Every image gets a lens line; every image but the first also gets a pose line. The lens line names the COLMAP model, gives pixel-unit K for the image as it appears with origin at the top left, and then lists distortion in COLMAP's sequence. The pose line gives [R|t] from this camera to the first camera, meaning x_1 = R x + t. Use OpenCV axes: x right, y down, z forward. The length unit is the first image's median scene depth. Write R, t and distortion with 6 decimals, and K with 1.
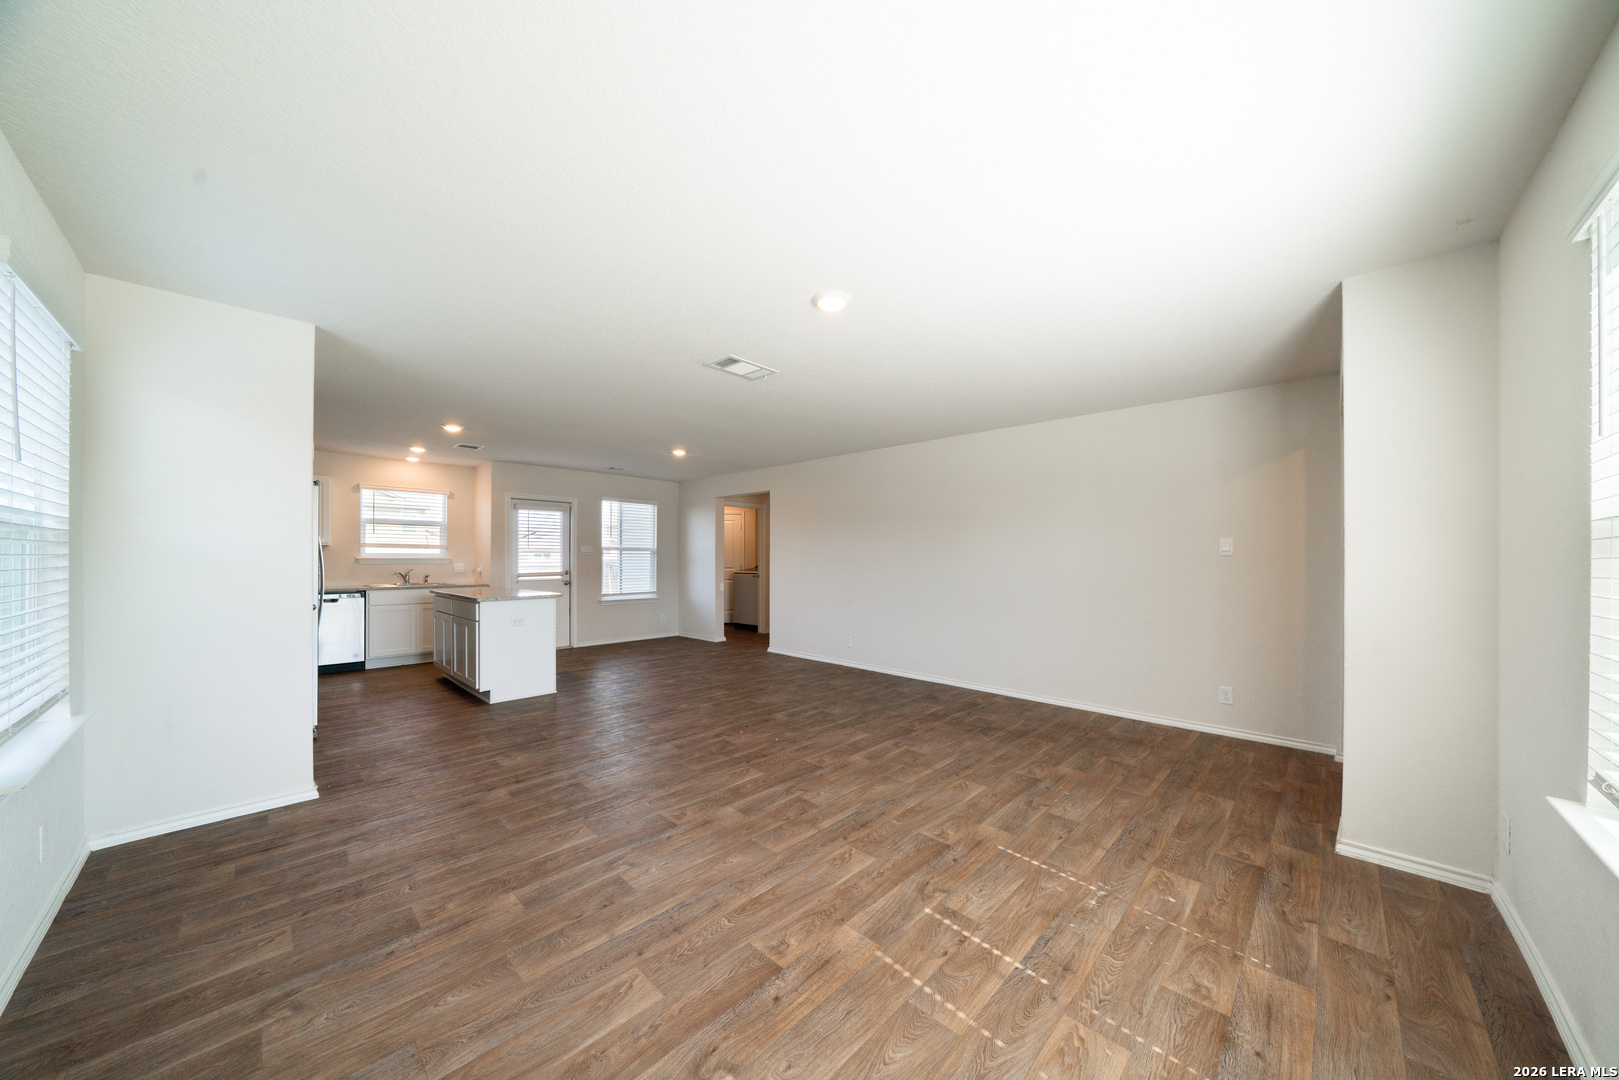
lens RADIAL K [[559.1, 0, 795.2], [0, 559.1, 546.5], [0, 0, 1]] dist [-0.003274, 0.000504]
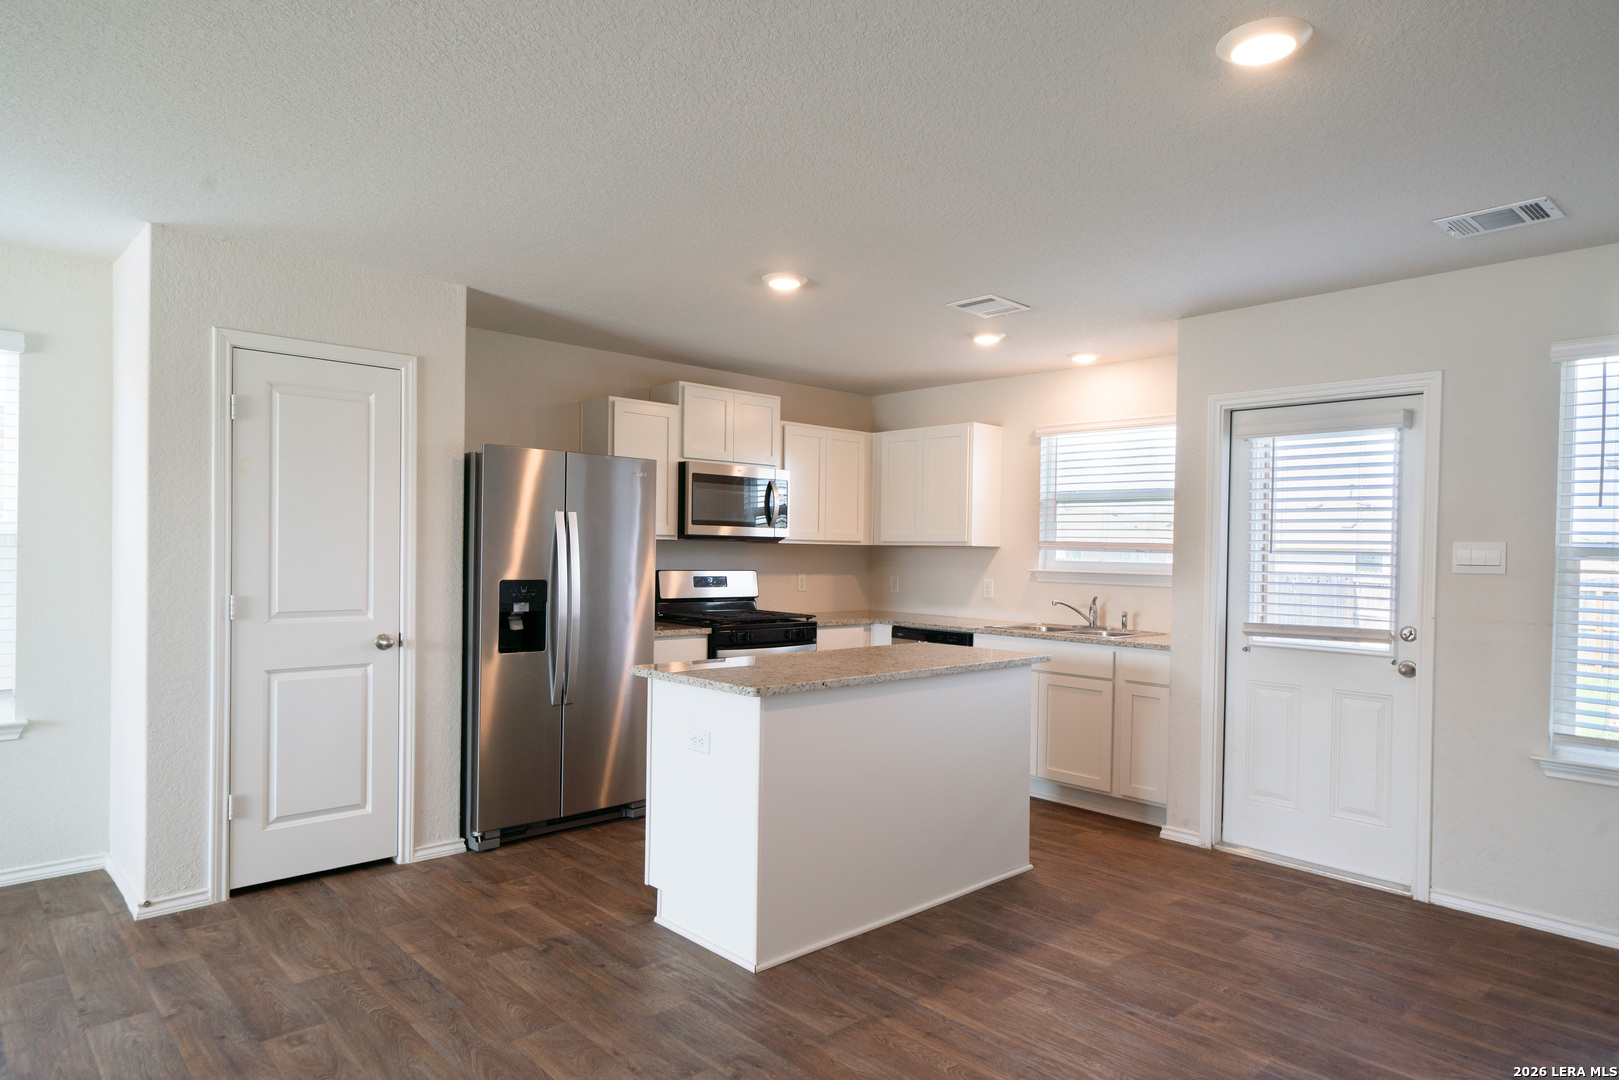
lens RADIAL K [[956.5, 0, 793.0], [0, 956.5, 553.2], [0, 0, 1]] dist [0.001779, 0.001416]
pose [[-0.039826, -0.001296, -0.999206, 0.279837], [0.003619, 0.999992, -0.001441, 0.010481], [0.999200, -0.003674, -0.039821, 1.910312]]
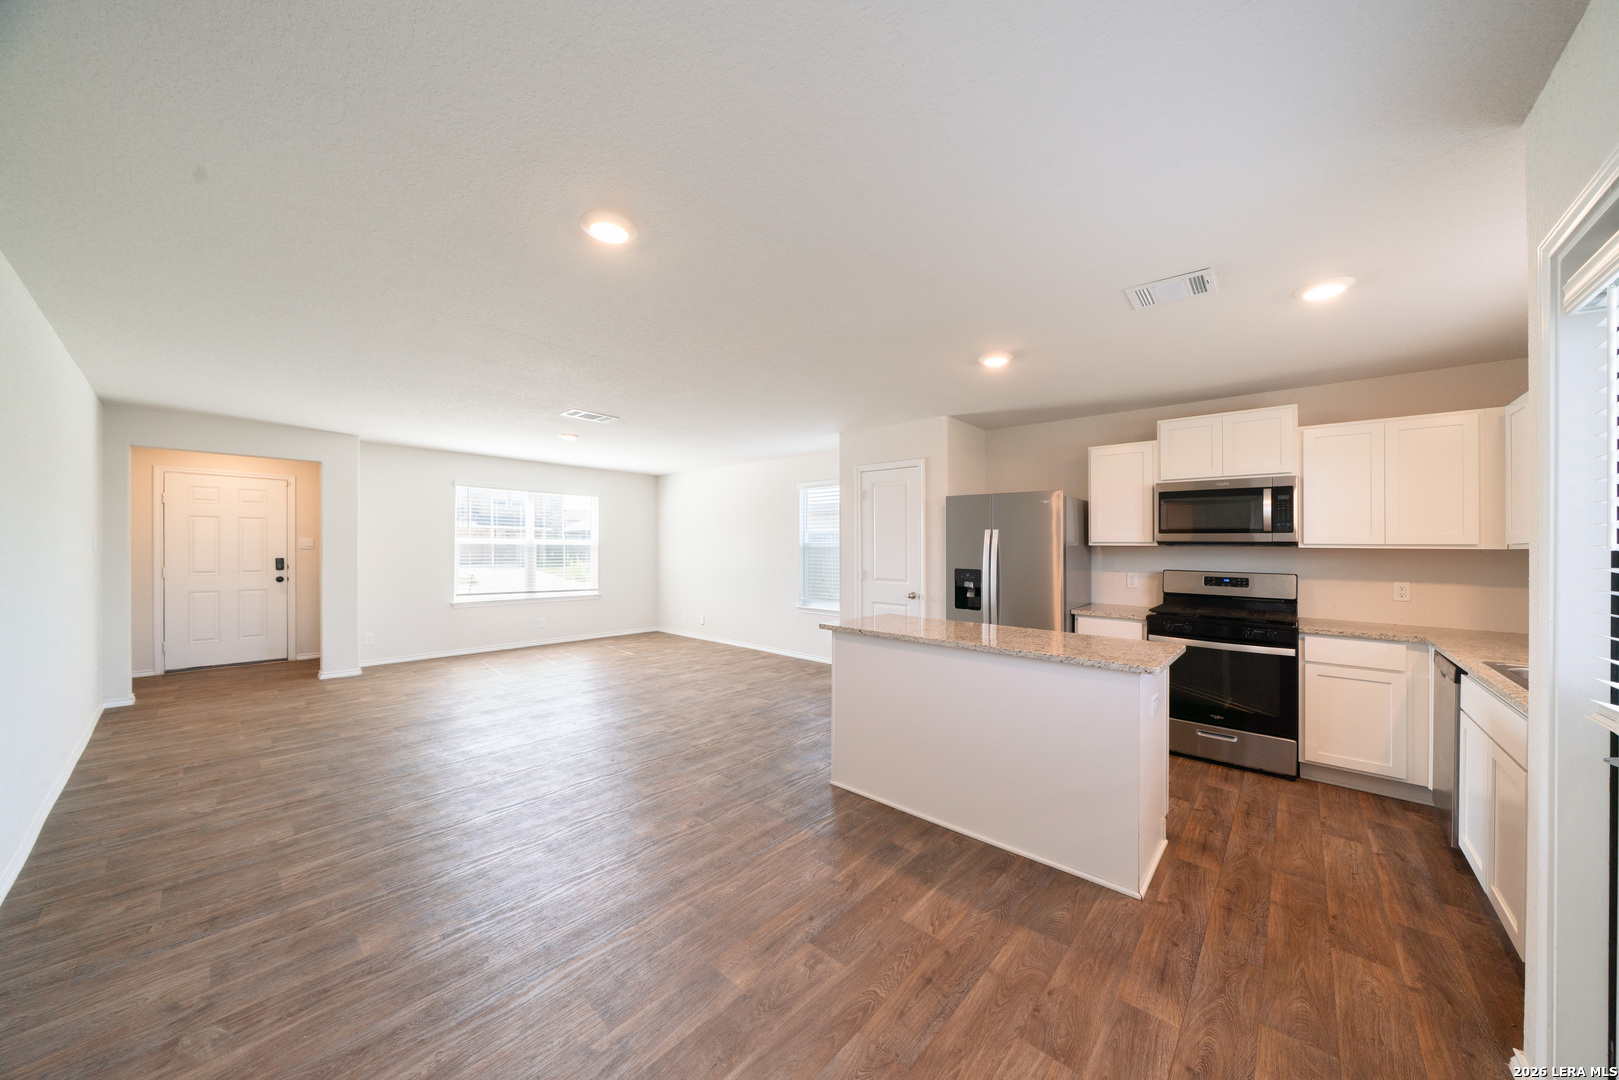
lens RADIAL K [[559.1, 0, 831.1], [0, 559.1, 541.3], [0, 0, 1]] dist [-0.003274, 0.000504]
pose [[-0.996702, -0.013002, -0.080097, -0.711316], [-0.011053, 0.999633, -0.024722, 0.013564], [0.080389, -0.023755, -0.996480, 2.988431]]
